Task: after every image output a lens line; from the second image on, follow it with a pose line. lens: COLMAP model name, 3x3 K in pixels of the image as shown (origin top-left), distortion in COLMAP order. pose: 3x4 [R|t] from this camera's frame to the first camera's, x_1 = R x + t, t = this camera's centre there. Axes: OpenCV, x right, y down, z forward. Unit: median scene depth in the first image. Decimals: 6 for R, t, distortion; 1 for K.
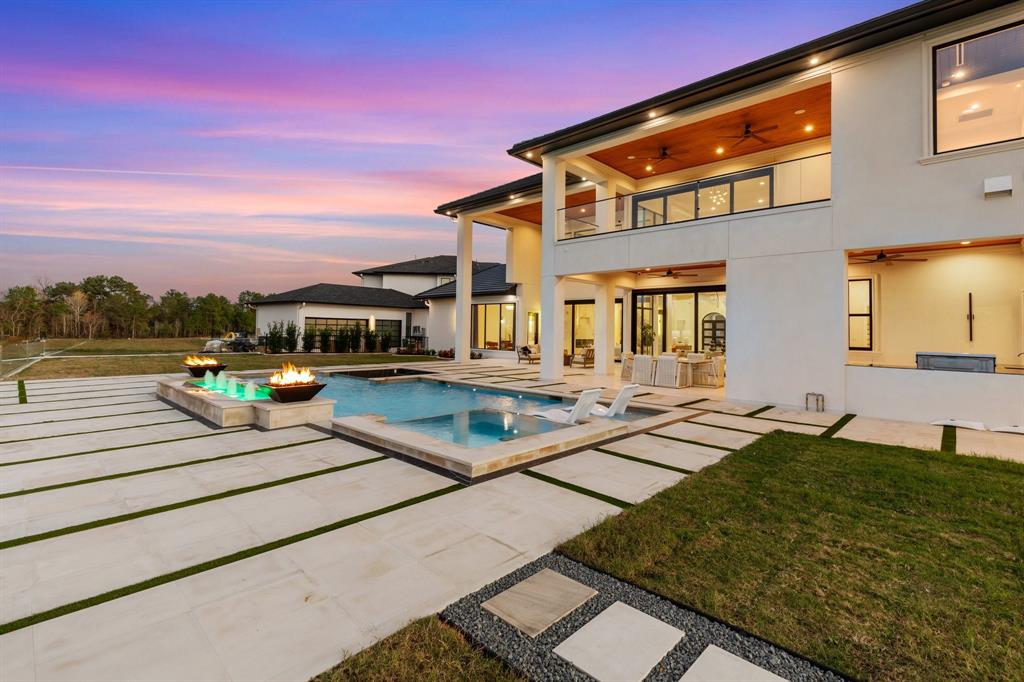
lens RADIAL K [[473.9, 0, 515.6], [0, 473.9, 327.4], [0, 0, 1]] dist [0.002857, 0.000470]
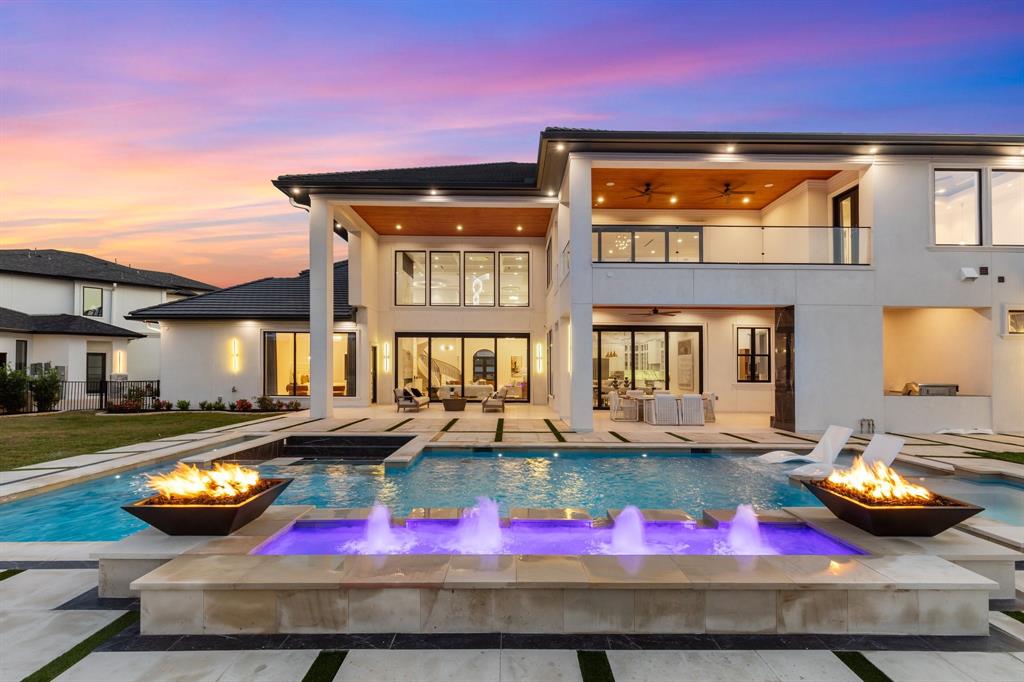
lens RADIAL K [[465.5, 0, 515.1], [0, 465.5, 367.2], [0, 0, 1]] dist [0.000025, 0.000055]
pose [[0.716328, -0.008026, 0.697717, -0.295133], [0.001453, 0.999949, 0.010011, -0.003631], [-0.697762, -0.006158, 0.716303, 0.259477]]
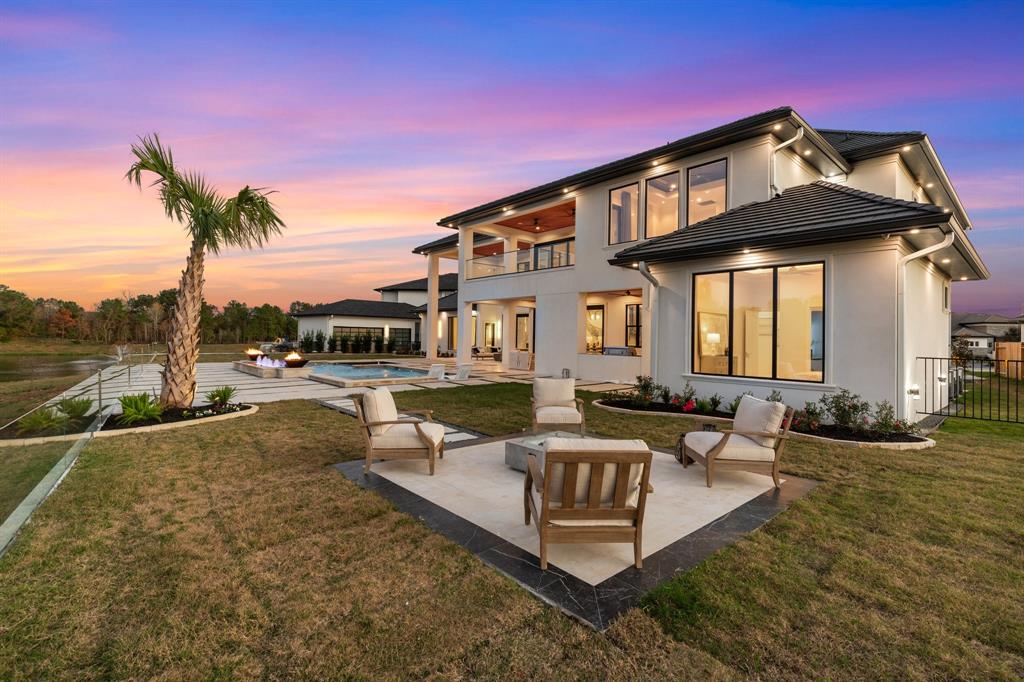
lens RADIAL K [[469.3, 0, 512.0], [0, 469.3, 341.0], [0, 0, 1]] dist [-0.002040, -0.000065]
pose [[0.996016, 0.002834, -0.089133, 0.196129], [-0.001737, 0.999922, 0.012383, 0.002083], [0.089161, -0.012179, 0.995943, -0.287719]]
